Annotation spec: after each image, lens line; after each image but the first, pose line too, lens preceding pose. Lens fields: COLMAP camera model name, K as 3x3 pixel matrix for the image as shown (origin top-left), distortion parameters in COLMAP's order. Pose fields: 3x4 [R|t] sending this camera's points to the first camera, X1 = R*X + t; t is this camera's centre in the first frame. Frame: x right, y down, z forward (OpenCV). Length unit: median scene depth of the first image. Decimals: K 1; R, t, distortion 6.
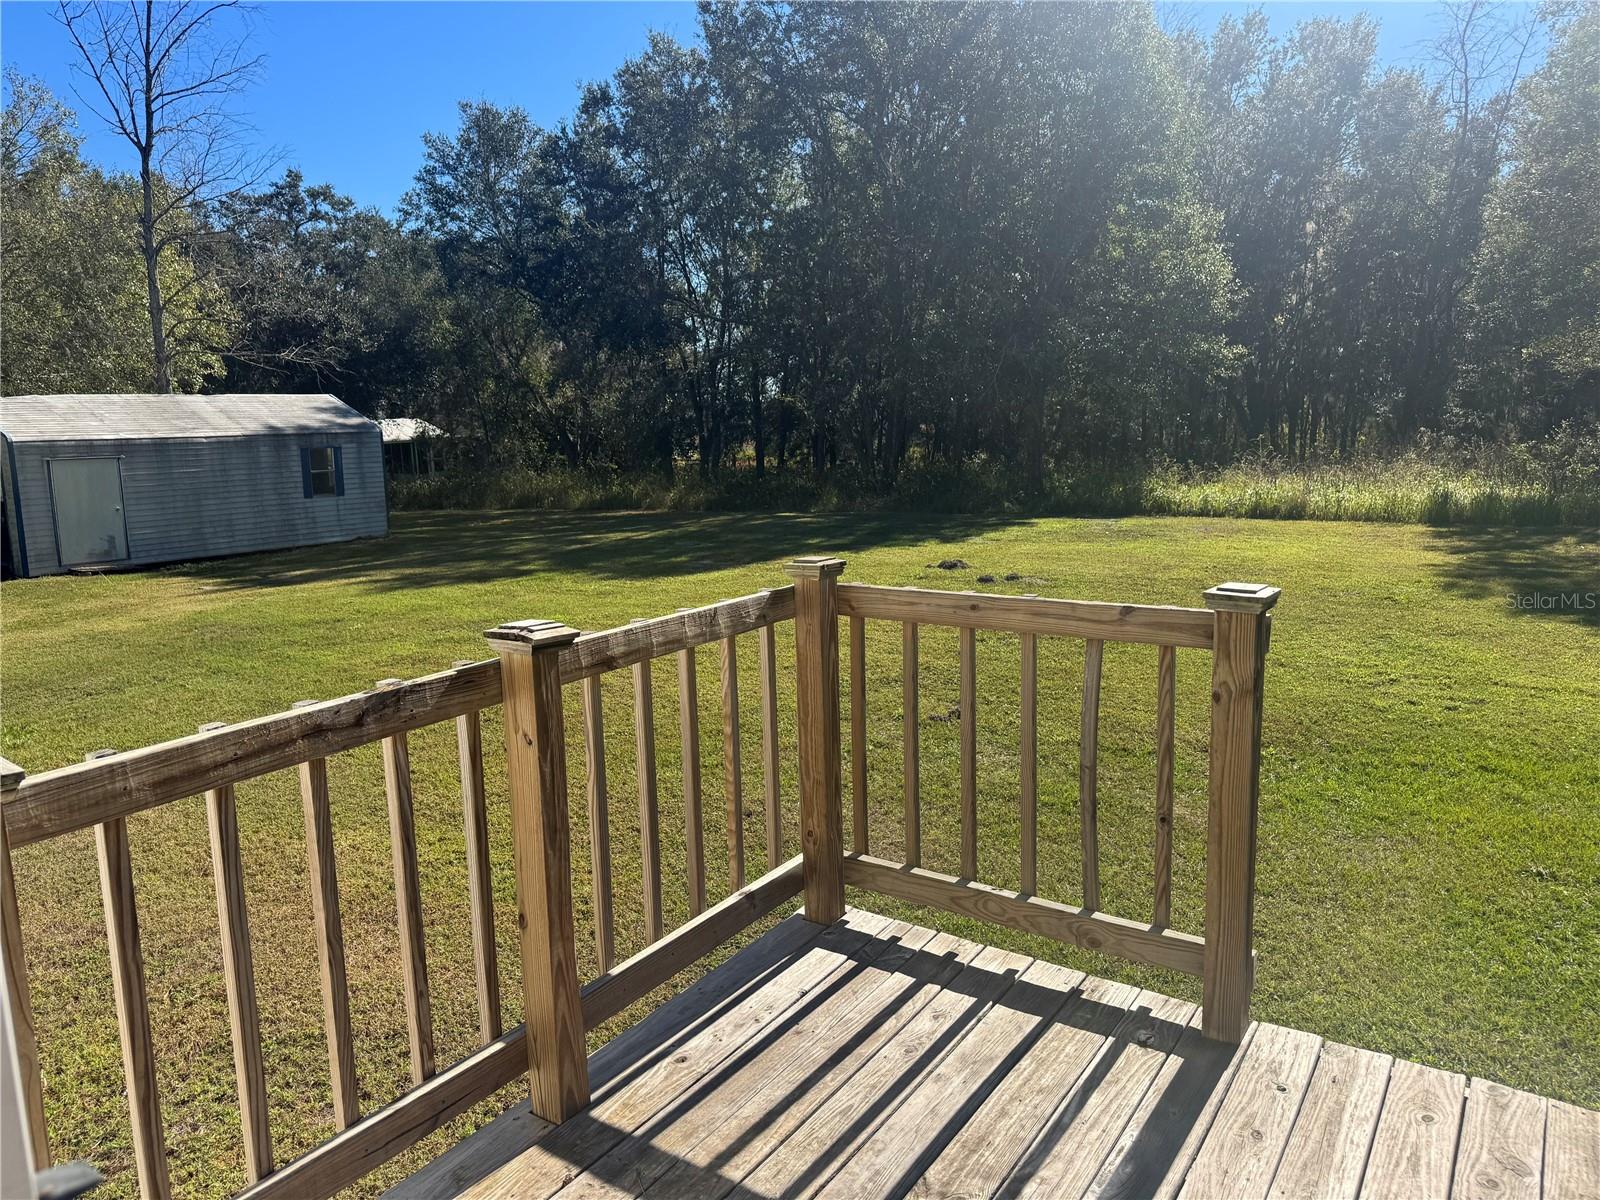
lens RADIAL K [[1120.3, 0, 798.4], [0, 1120.3, 594.7], [0, 0, 1]] dist [0.033573, -0.038927]
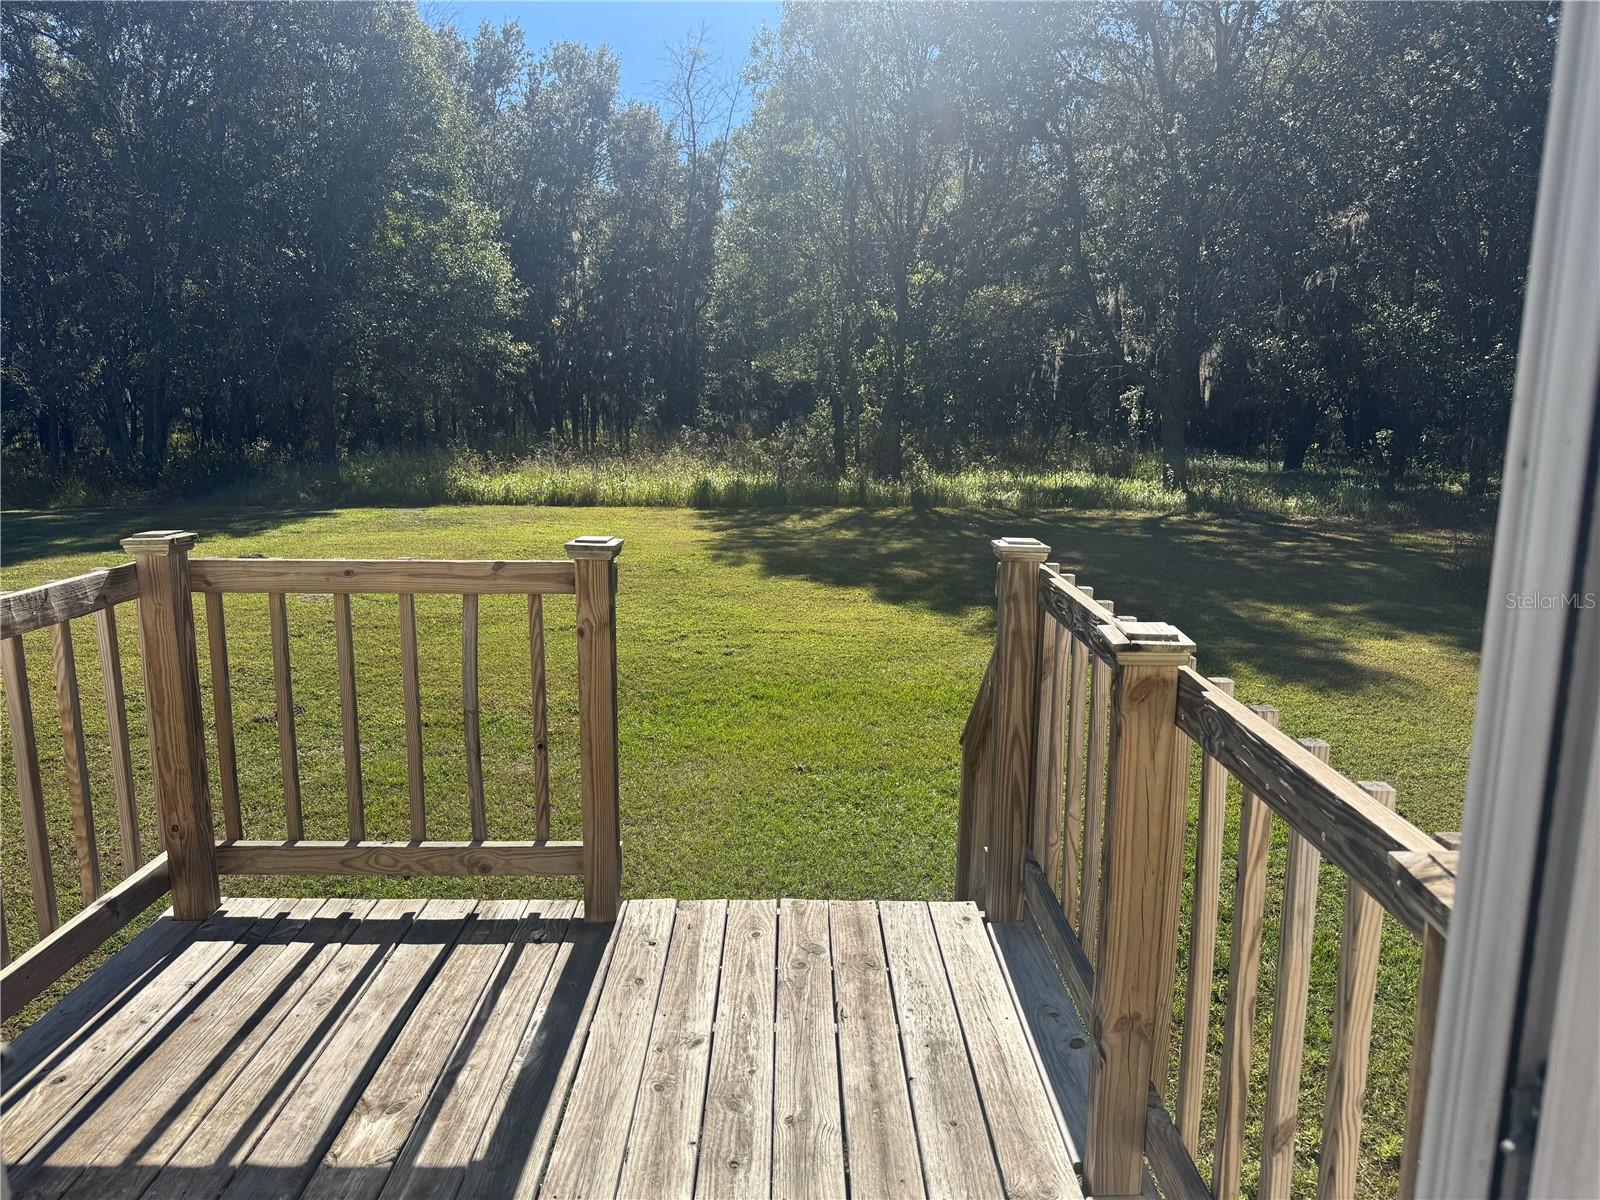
lens RADIAL K [[1129.2, 0, 802.6], [0, 1129.2, 590.5], [0, 0, 1]] dist [0.093165, -0.133570]
pose [[0.818636, -0.064144, 0.570720, -0.077215], [0.064808, 0.997714, 0.019175, 0.025848], [-0.570645, 0.021290, 0.820921, -0.076980]]
